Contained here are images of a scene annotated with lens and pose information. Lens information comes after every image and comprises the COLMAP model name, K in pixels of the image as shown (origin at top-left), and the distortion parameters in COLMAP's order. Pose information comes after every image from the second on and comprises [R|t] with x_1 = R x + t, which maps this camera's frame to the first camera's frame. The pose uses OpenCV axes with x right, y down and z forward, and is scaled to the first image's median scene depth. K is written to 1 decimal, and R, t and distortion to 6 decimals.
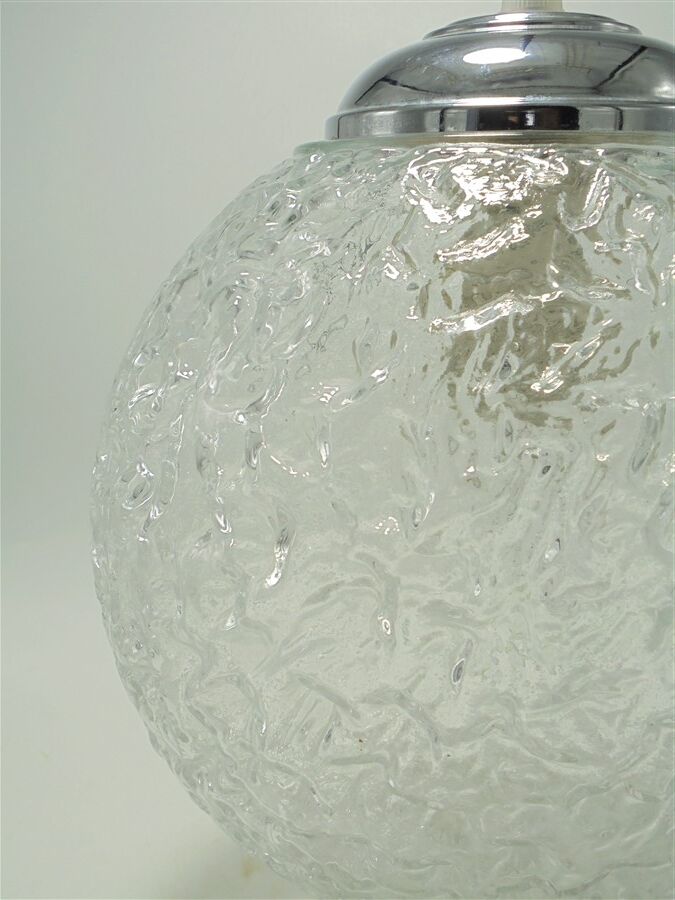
lens RADIAL K [[973.4, 0, 361.3], [0, 973.4, 455.1], [0, 0, 1]] dist [0.002578, 0.000000]
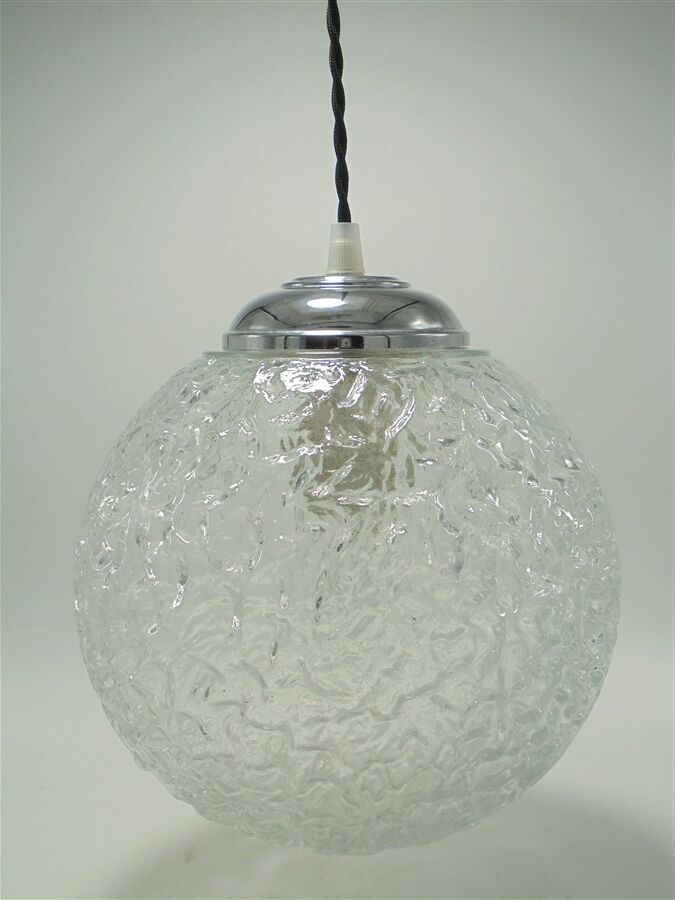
lens RADIAL K [[973.4, 0, 366.5], [0, 973.4, 452.5], [0, 0, 1]] dist [0.002578, 0.000000]
pose [[0.999465, -0.014149, 0.029480, 0.189834], [0.017604, 0.992566, -0.120430, 0.068427], [-0.027557, 0.120885, 0.992284, -0.747816]]
